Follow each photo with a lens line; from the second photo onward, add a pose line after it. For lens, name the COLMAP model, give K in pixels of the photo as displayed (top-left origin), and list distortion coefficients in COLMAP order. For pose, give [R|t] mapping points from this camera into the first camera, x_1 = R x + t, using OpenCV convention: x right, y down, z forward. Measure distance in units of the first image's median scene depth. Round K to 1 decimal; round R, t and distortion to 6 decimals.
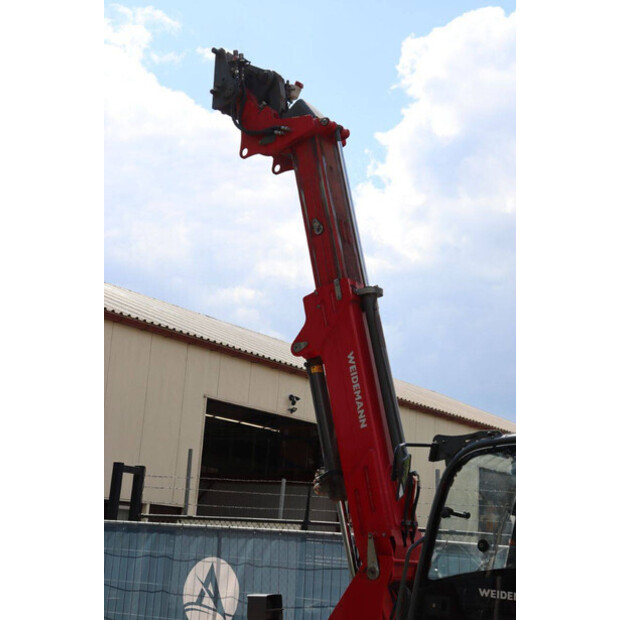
lens RADIAL K [[1100.9, 0, 300.2], [0, 1100.9, 312.1], [0, 0, 1]] dist [0.247915, 0.104527]
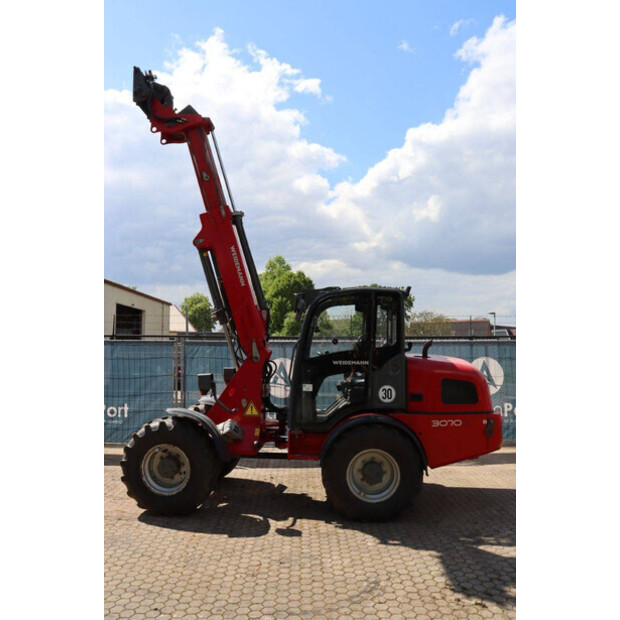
lens RADIAL K [[502.8, 0, 305.6], [0, 502.8, 306.5], [0, 0, 1]] dist [-0.175826, 0.154630]
pose [[0.818835, -0.020758, 0.573654, -0.277535], [-0.062538, 0.990172, 0.125097, 0.019990], [-0.570612, -0.138309, 0.809489, 0.187033]]
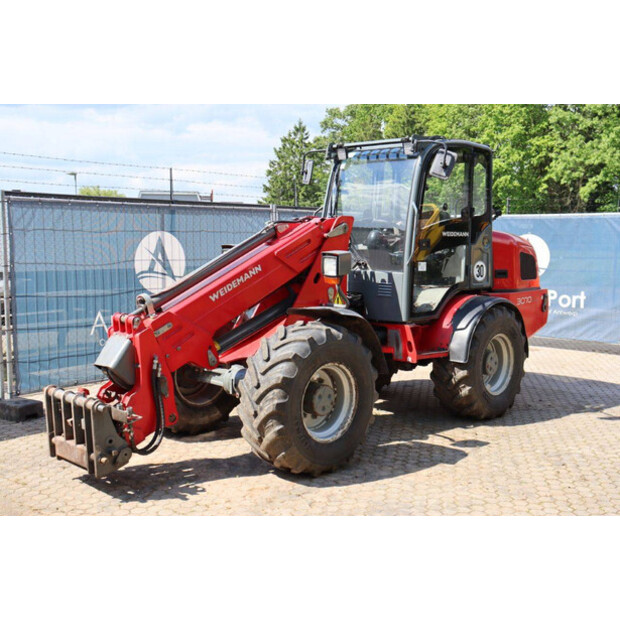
lens RADIAL K [[729.4, 0, 313.6], [0, 729.4, 309.2], [0, 0, 1]] dist [-0.010400, 0.062165]
pose [[0.104215, -0.174297, 0.979163, -0.617706], [-0.208945, 0.958714, 0.192895, 0.124008], [-0.972359, -0.224694, 0.063494, 0.721272]]
